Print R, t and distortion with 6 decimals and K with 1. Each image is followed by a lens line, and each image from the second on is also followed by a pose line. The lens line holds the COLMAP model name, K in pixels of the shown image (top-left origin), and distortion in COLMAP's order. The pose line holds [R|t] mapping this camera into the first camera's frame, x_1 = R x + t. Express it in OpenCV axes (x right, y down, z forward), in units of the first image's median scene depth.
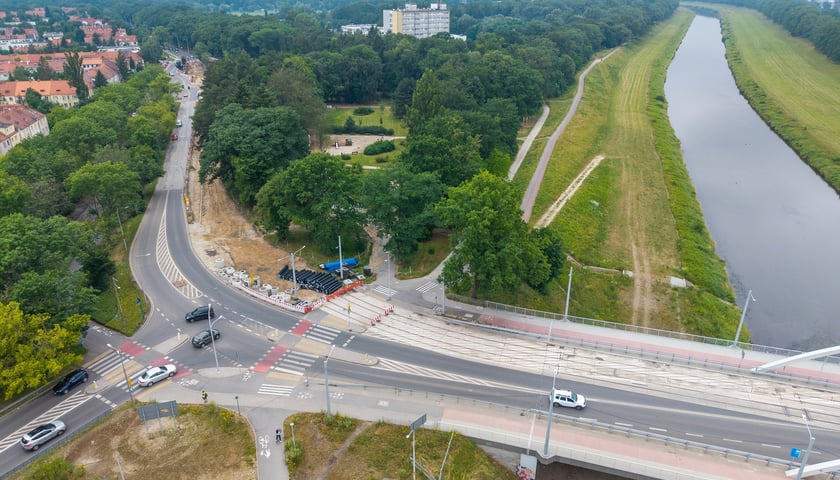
lens RADIAL K [[571.3, 0, 420.0], [0, 571.3, 240.0], [0, 0, 1]] dist [0.004706, 0.001034]
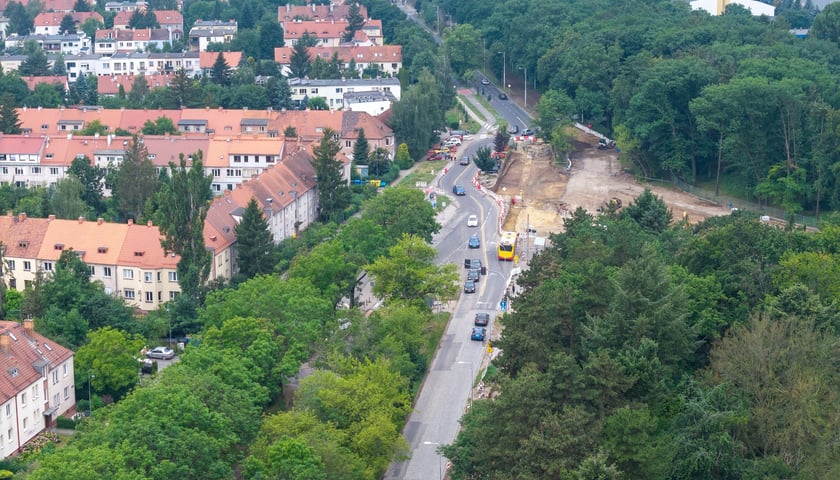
lens RADIAL K [[1704.8, 0, 420.0], [0, 1704.8, 240.0], [0, 0, 1]] dist [-0.312108, 2.371334]
pose [[0.902085, 0.093982, -0.421202, -0.032993], [-0.175885, 0.971328, -0.159959, -0.118952], [0.394092, 0.218380, 0.892750, 0.120769]]
